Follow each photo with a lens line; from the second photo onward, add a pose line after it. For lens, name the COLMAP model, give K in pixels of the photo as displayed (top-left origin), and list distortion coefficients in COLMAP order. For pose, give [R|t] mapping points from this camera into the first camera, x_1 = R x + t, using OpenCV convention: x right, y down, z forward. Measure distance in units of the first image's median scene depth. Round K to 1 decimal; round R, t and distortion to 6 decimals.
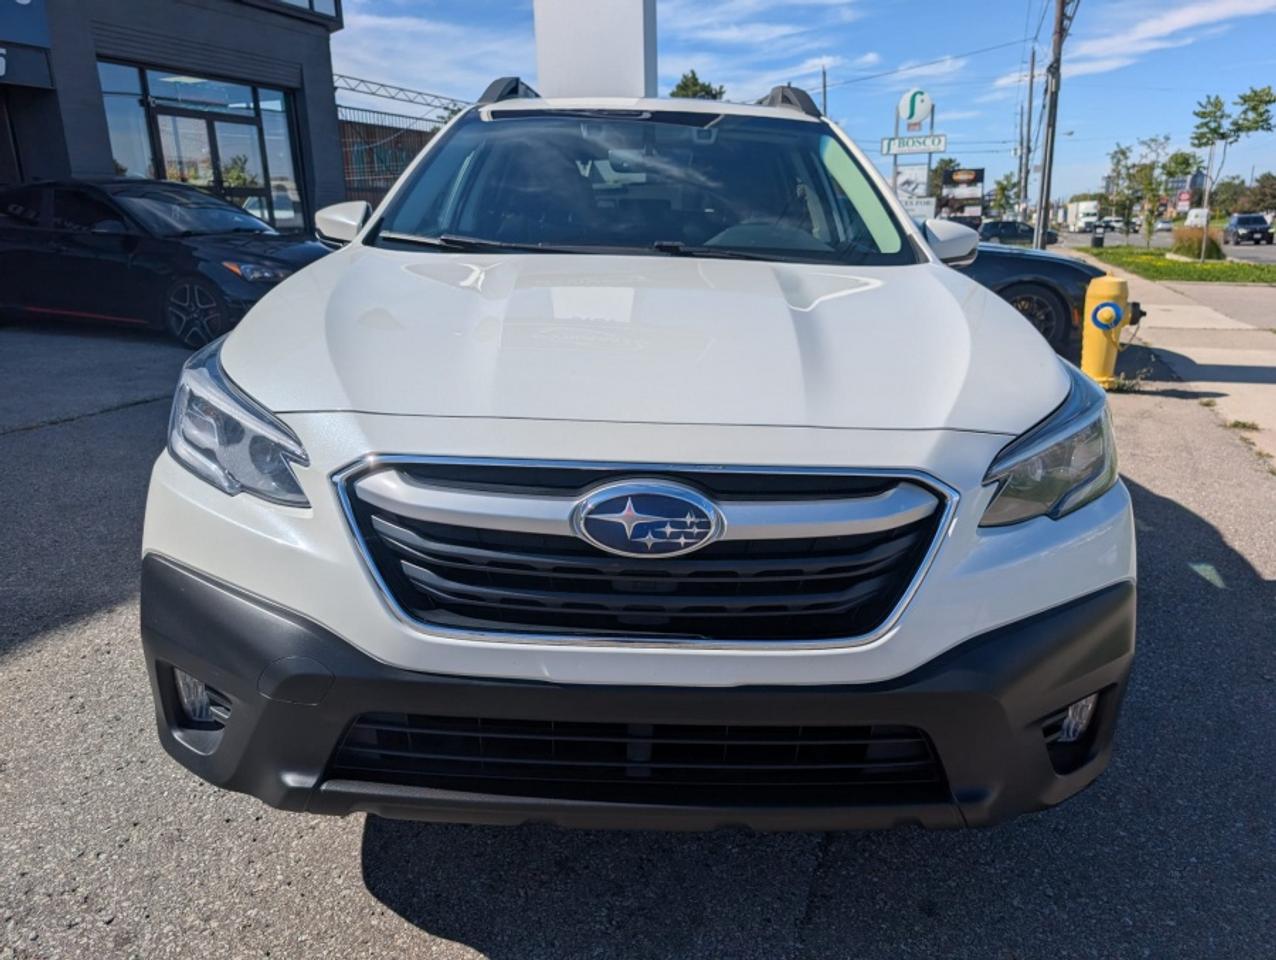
lens RADIAL K [[927.9, 0, 638.0], [0, 927.9, 480.0], [0, 0, 1]] dist [0.016704, -0.011281]
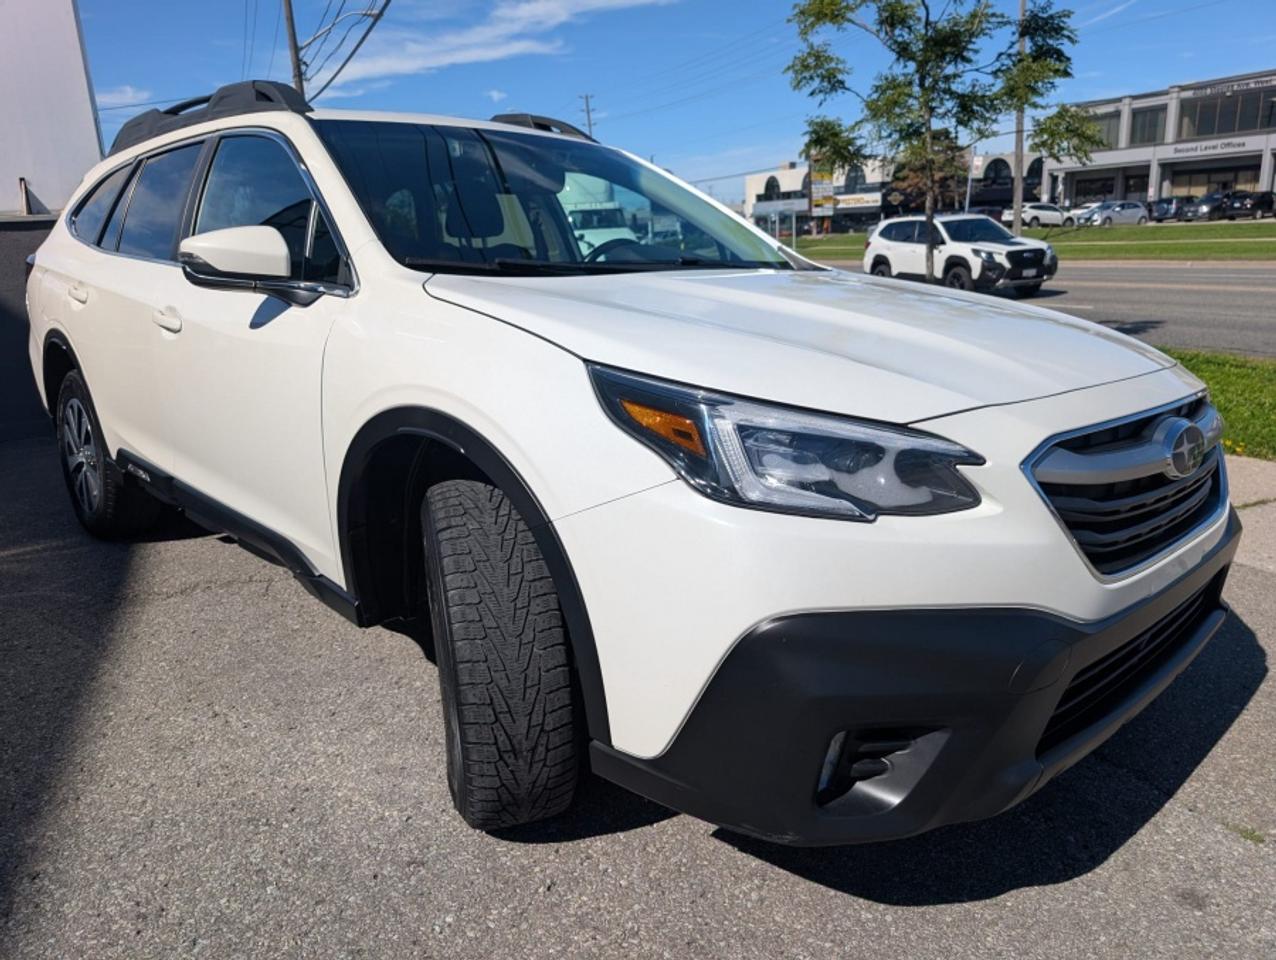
lens RADIAL K [[927.9, 0, 638.0], [0, 927.9, 480.0], [0, 0, 1]] dist [0.016704, -0.011281]
pose [[0.719890, -0.183521, 0.669387, -1.128534], [0.207350, 0.977235, 0.044928, -0.105559], [-0.662393, 0.106455, 0.741554, 0.430973]]
